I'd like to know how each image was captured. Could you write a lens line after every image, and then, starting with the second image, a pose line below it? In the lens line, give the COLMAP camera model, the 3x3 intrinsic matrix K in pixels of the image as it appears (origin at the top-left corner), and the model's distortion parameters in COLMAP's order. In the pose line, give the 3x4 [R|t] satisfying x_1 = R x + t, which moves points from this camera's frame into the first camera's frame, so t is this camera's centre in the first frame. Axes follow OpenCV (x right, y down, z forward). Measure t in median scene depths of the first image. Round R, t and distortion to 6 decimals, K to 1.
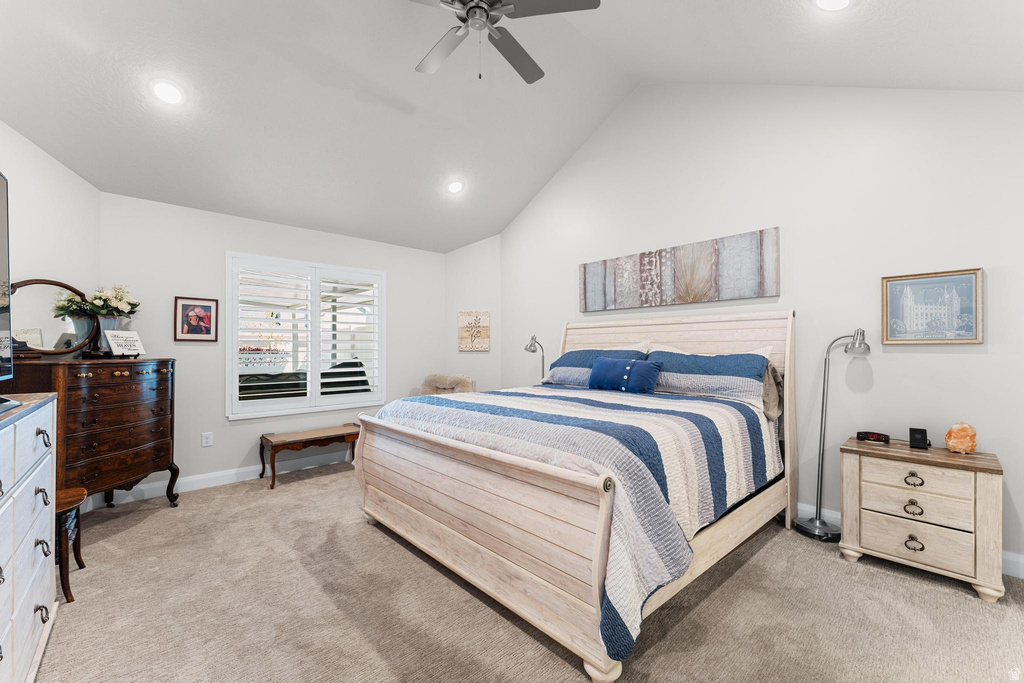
lens RADIAL K [[408.8, 0, 512.0], [0, 408.8, 341.5], [0, 0, 1]] dist [0.001447, 0.000294]
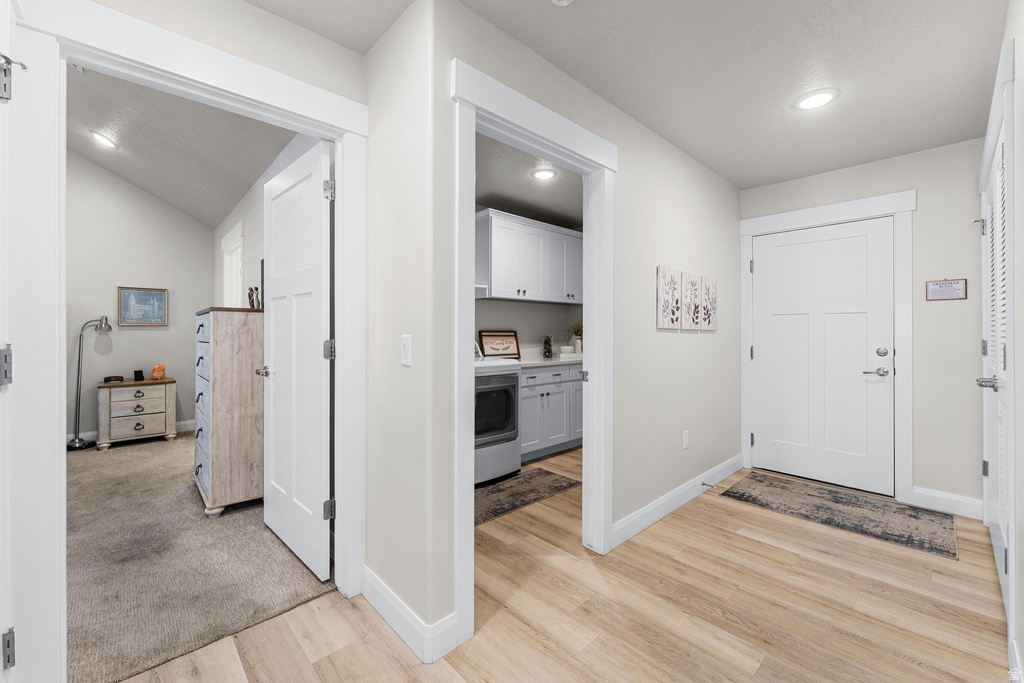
lens RADIAL K [[415.8, 0, 512.0], [0, 415.8, 341.5], [0, 0, 1]] dist [-0.001366, -0.000138]
pose [[-0.010326, -0.019383, 0.999759, -0.955624], [-0.015273, 0.999699, 0.019224, 0.016626], [-0.999830, -0.015071, -0.010619, -0.713194]]
